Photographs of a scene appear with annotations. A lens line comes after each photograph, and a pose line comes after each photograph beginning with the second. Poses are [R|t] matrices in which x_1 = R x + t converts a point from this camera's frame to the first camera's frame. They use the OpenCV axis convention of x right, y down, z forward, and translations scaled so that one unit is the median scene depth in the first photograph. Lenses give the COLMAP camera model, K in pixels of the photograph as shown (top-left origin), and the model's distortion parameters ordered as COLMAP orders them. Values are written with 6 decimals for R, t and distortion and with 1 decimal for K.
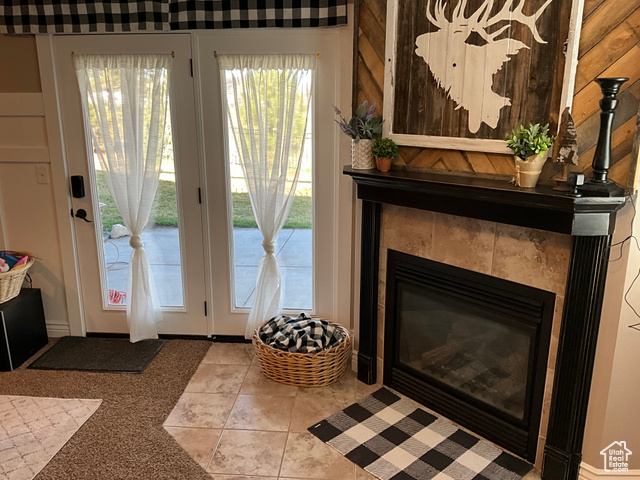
lens RADIAL K [[532.0, 0, 320.0], [0, 532.0, 240.0], [0, 0, 1]] dist [0.004862, 0.002912]
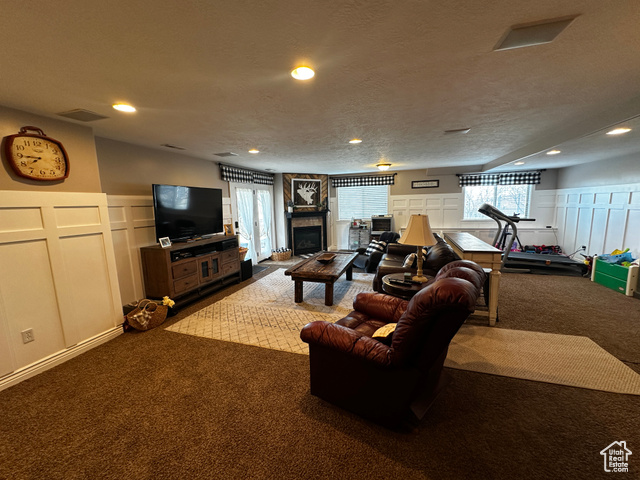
lens RADIAL K [[256.4, 0, 320.0], [0, 256.4, 240.0], [0, 0, 1]] dist [0.001194, 0.000106]
pose [[0.209342, -0.140942, 0.967632, -2.568066], [0.267533, 0.960057, 0.081960, 0.000528], [-0.940533, 0.241716, 0.238687, 0.182366]]
